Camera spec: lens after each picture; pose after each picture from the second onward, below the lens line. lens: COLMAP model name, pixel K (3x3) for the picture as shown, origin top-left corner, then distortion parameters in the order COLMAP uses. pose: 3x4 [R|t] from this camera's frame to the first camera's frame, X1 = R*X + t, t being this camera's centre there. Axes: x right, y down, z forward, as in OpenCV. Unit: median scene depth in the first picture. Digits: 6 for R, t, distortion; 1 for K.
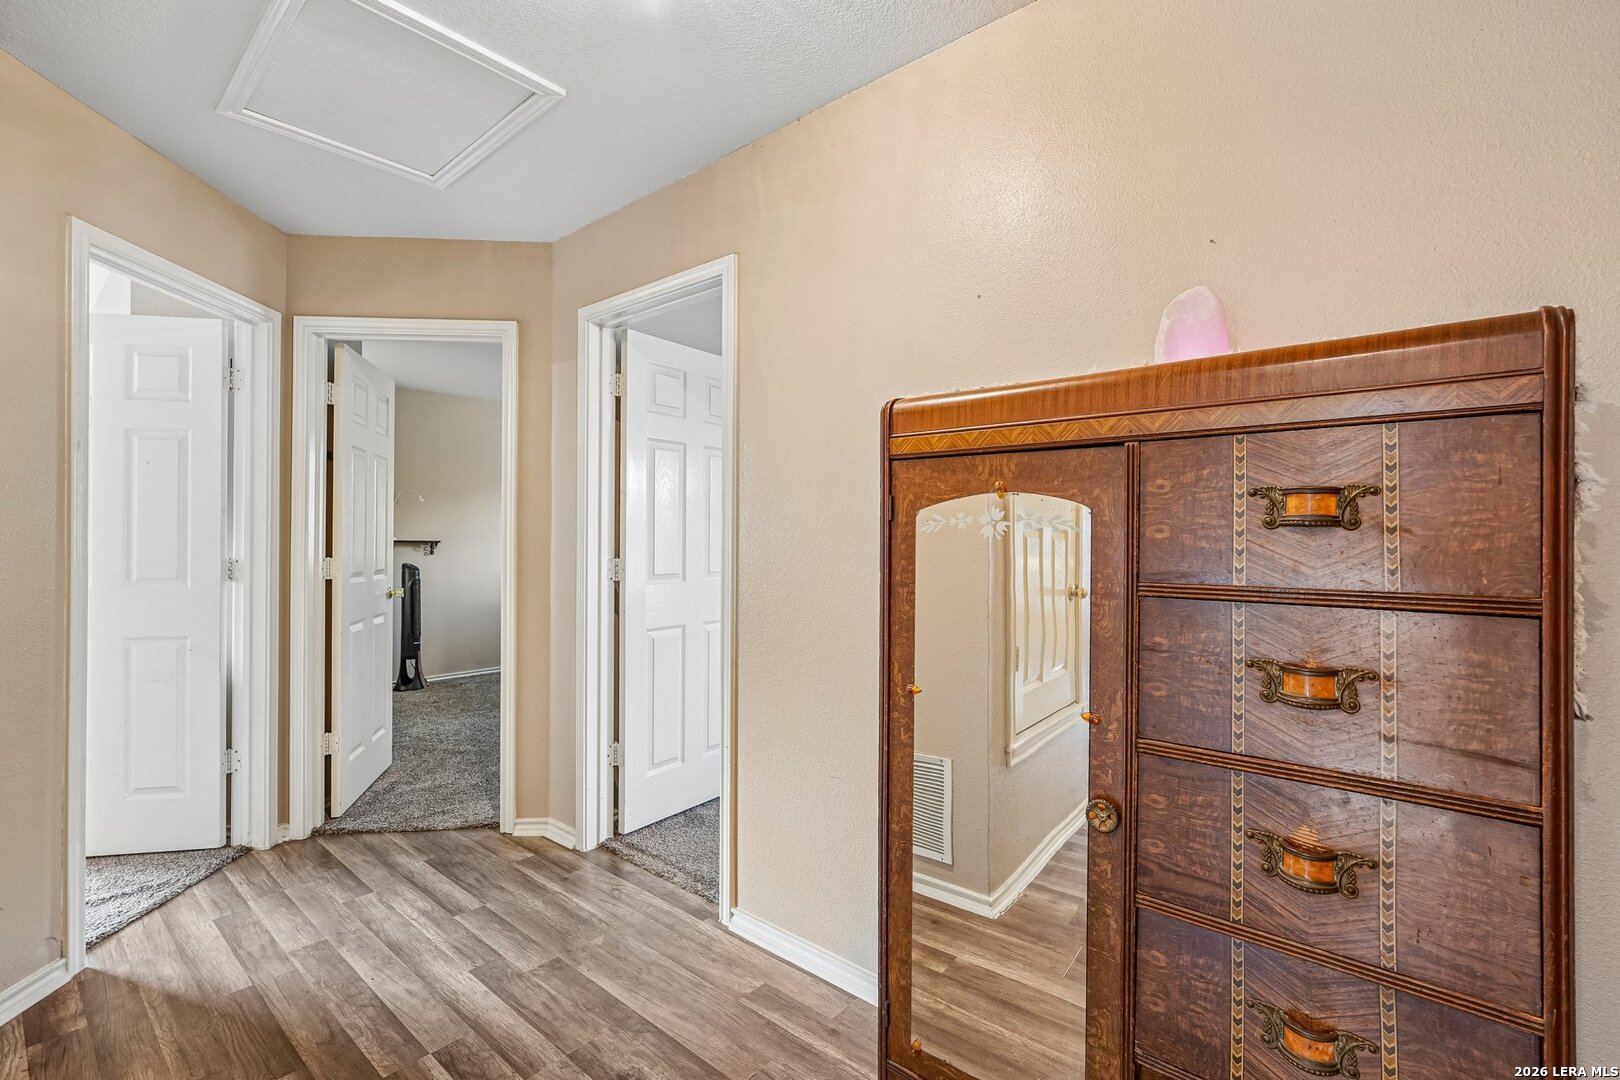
lens RADIAL K [[725.8, 0, 806.4], [0, 725.8, 538.3], [0, 0, 1]] dist [-0.015635, 0.007732]
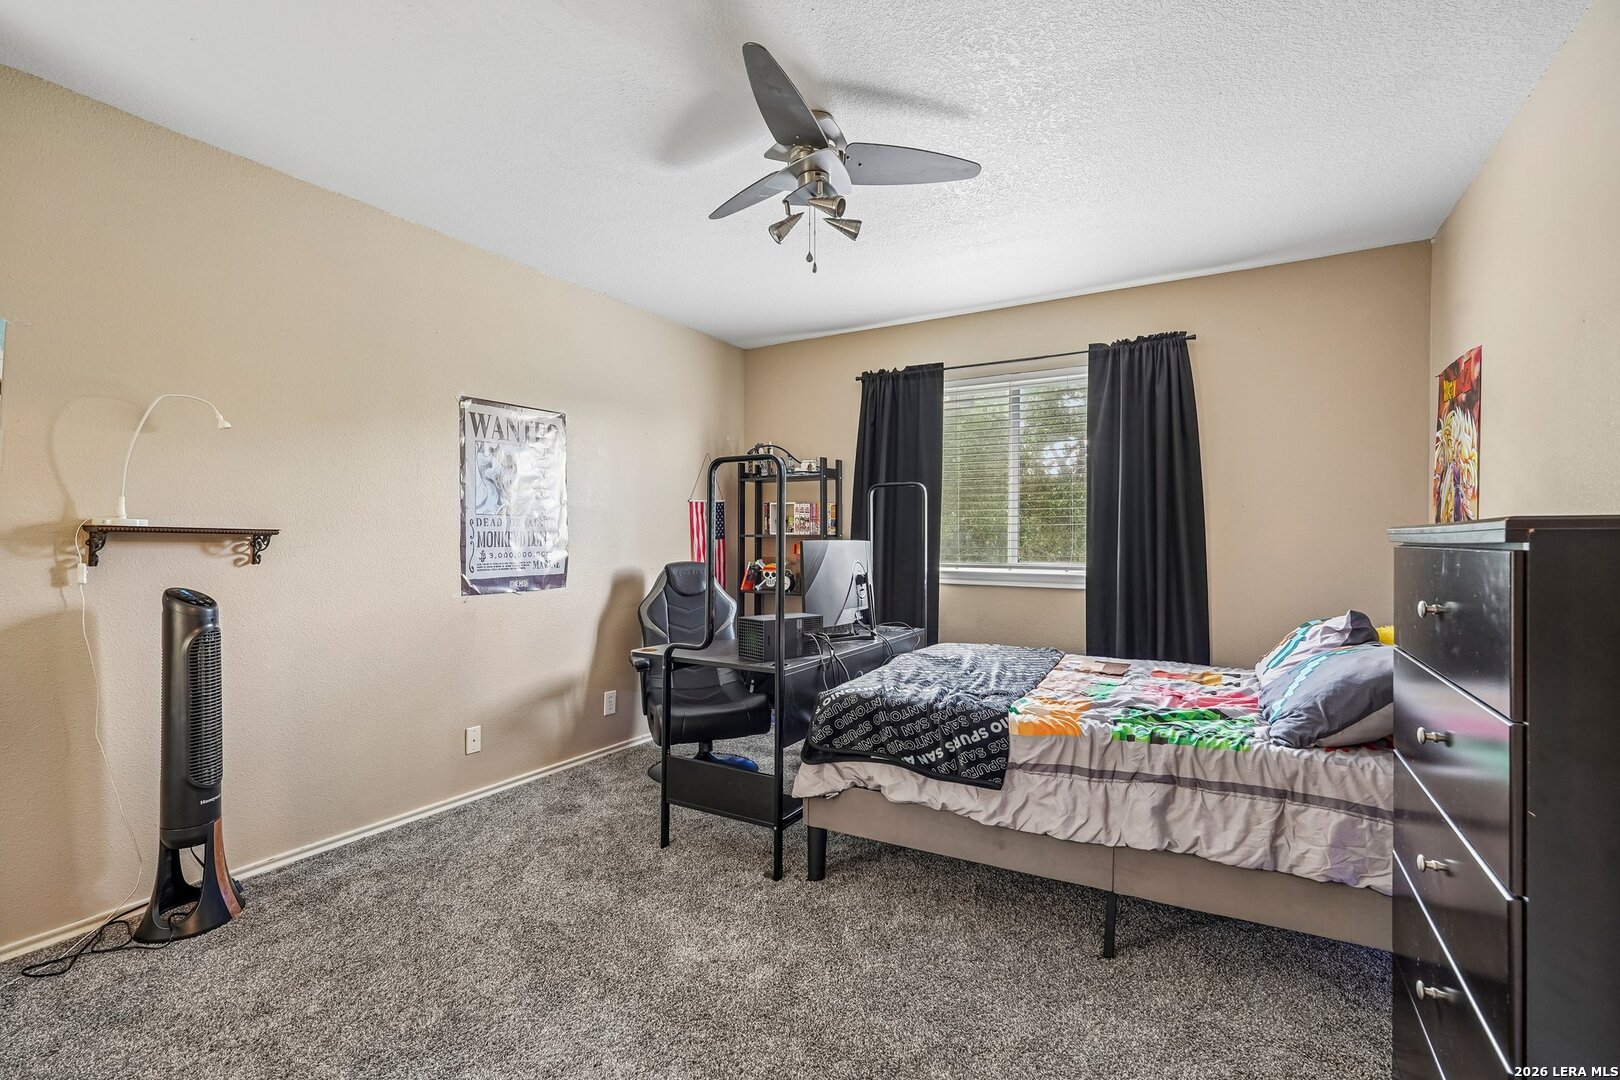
lens RADIAL K [[725.8, 0, 812.3], [0, 725.8, 540.2], [0, 0, 1]] dist [-0.015635, 0.007732]
pose [[0.983775, 0.000946, 0.179403, -0.295518], [-0.001189, 0.999999, 0.001247, 0.009039], [-0.179402, -0.001440, 0.983775, 0.570501]]
